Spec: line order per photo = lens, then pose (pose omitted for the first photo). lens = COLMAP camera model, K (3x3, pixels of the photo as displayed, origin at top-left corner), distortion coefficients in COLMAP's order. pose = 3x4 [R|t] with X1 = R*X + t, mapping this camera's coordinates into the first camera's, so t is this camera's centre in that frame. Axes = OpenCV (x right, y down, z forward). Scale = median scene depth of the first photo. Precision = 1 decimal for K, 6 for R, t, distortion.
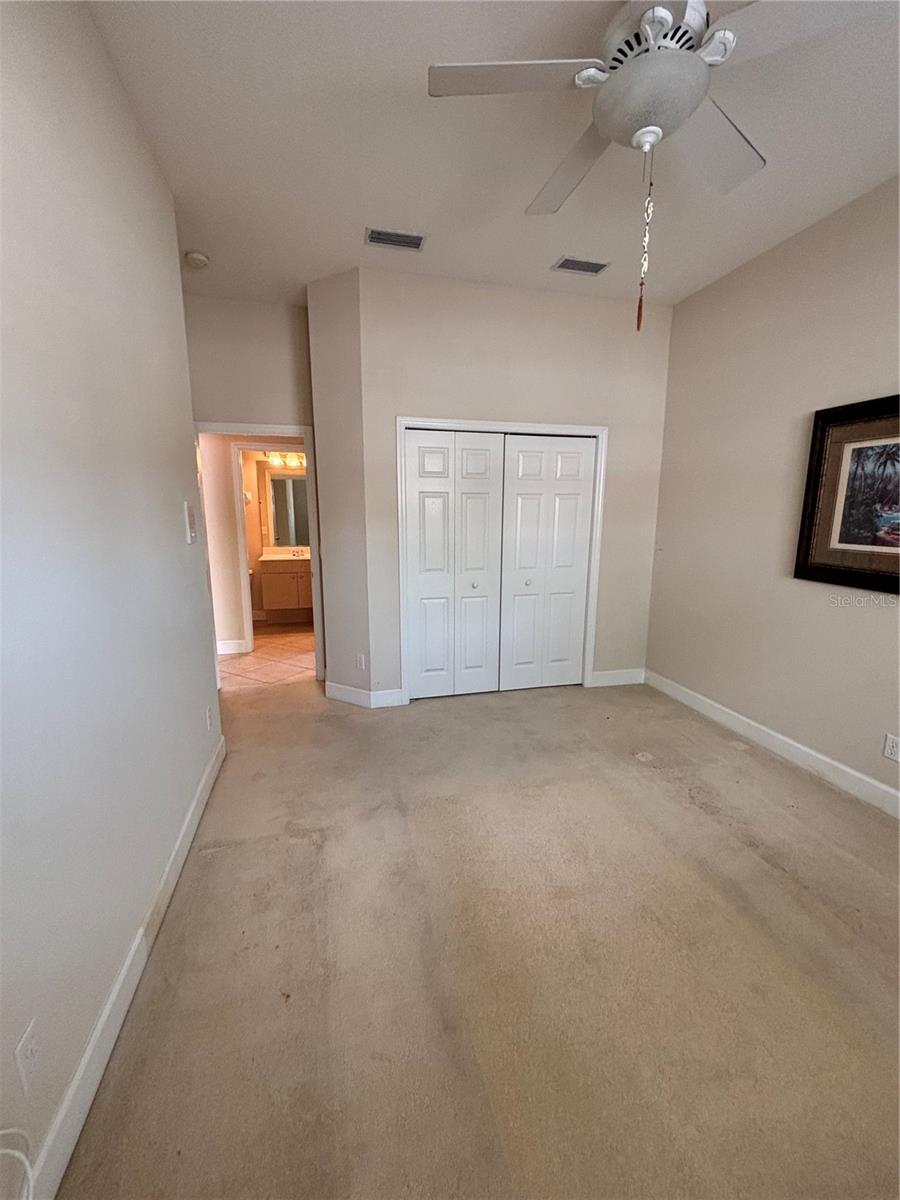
lens RADIAL K [[488.7, 0, 450.0], [0, 488.7, 600.0], [0, 0, 1]] dist [-0.009032, 0.003010]
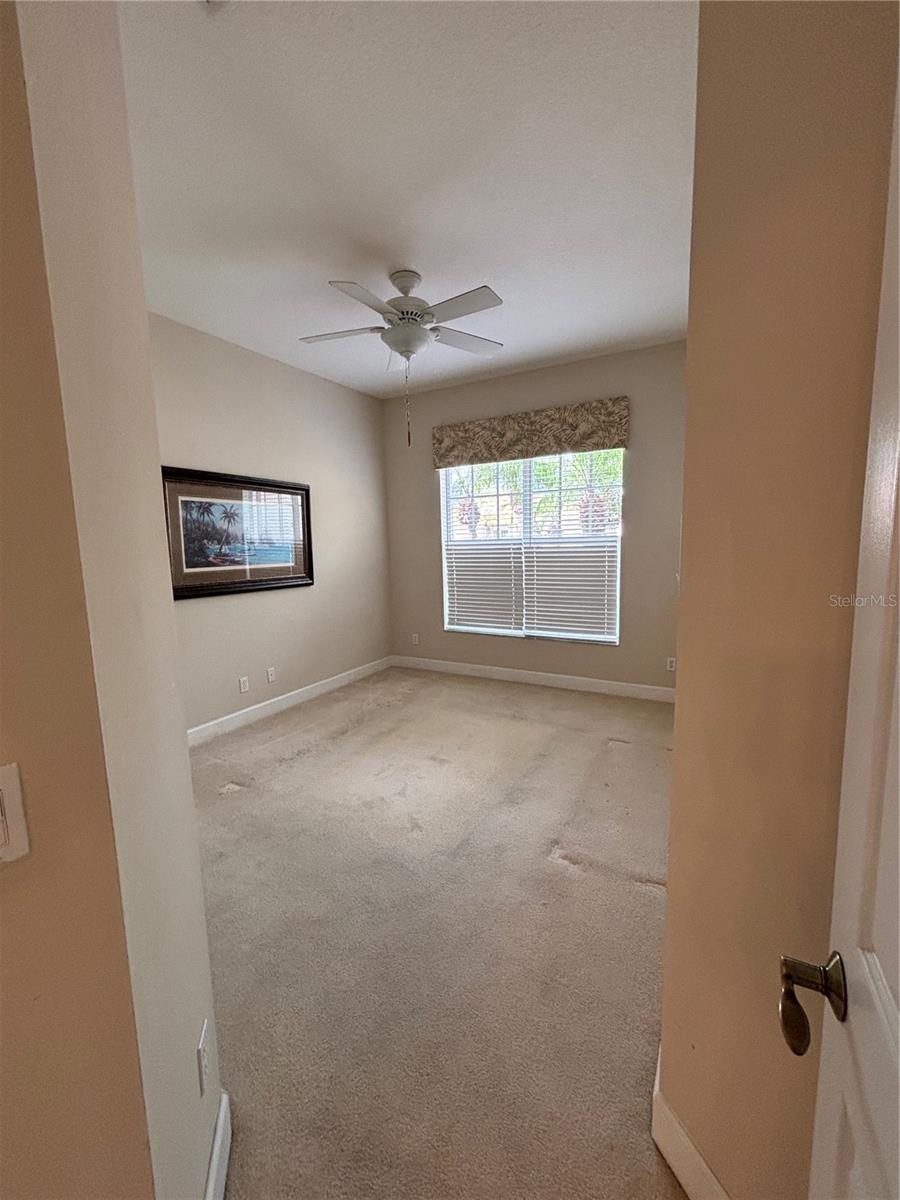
lens RADIAL K [[488.7, 0, 450.0], [0, 488.7, 600.0], [0, 0, 1]] dist [-0.009032, 0.003010]
pose [[-0.726715, -0.063699, 0.683980, -0.713152], [0.145702, 0.958744, 0.244093, -0.274599], [-0.671310, 0.277043, -0.687452, 1.565654]]
